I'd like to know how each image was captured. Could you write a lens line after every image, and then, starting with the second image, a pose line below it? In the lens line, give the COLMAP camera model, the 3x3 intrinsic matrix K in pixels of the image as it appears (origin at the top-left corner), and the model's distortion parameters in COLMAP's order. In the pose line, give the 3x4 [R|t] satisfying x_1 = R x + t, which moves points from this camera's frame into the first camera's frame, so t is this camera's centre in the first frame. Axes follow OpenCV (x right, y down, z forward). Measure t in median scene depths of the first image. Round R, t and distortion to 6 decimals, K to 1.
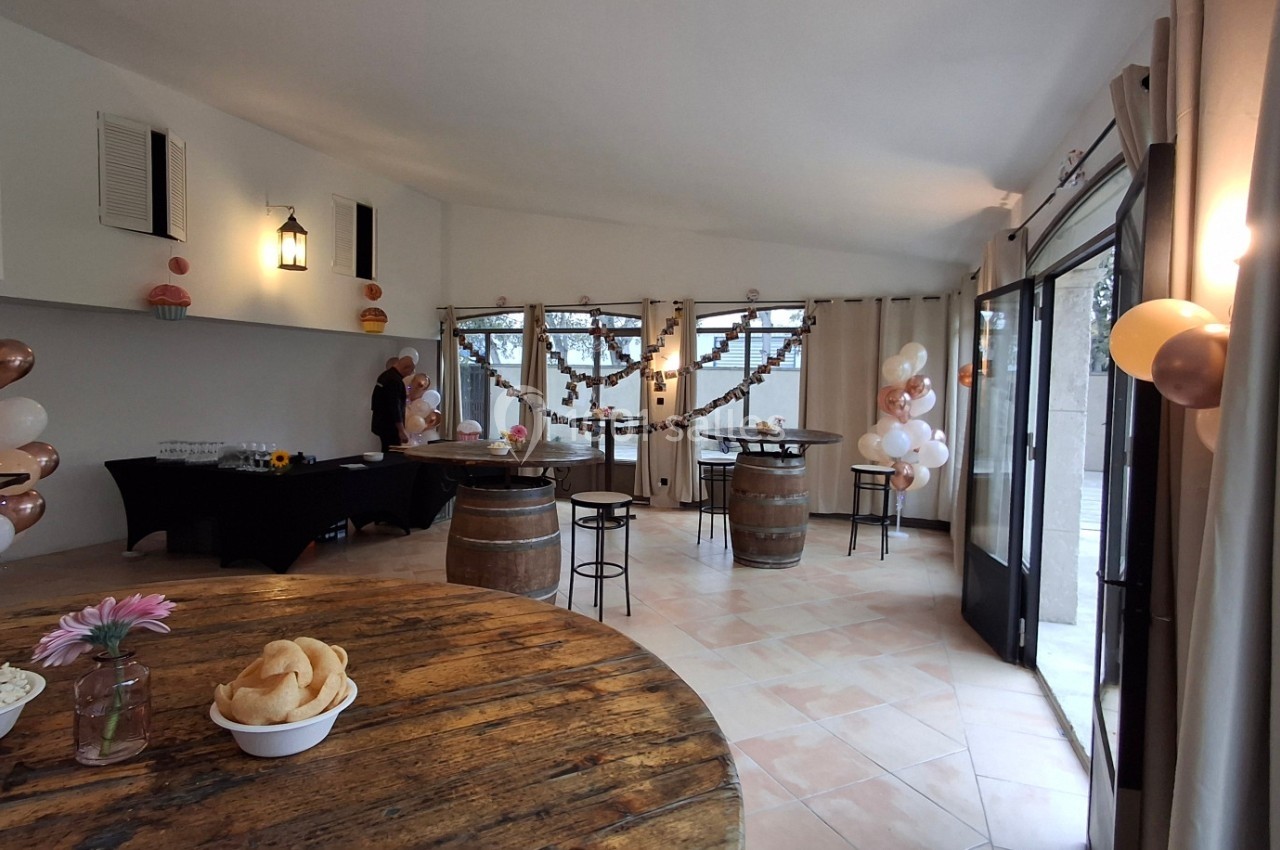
lens RADIAL K [[681.0, 0, 640.3], [0, 681.0, 402.9], [0, 0, 1]] dist [0.002578, 0.000557]
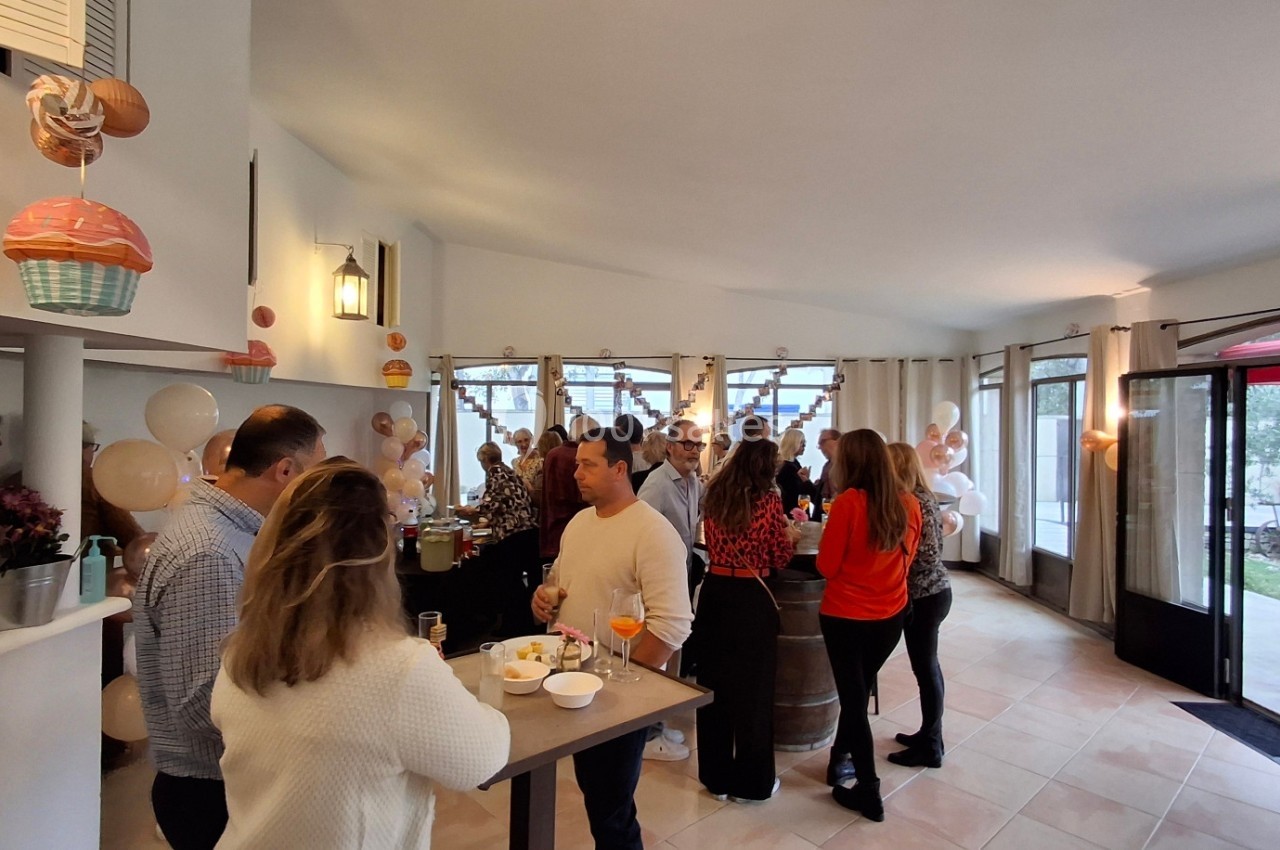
lens RADIAL K [[681.0, 0, 640.3], [0, 681.0, 402.9], [0, 0, 1]] dist [0.002578, 0.000557]
pose [[0.957809, -0.003420, 0.287386, -0.339264], [0.017231, 0.998814, -0.045541, -0.038251], [-0.286889, 0.048571, 0.956732, 0.073661]]
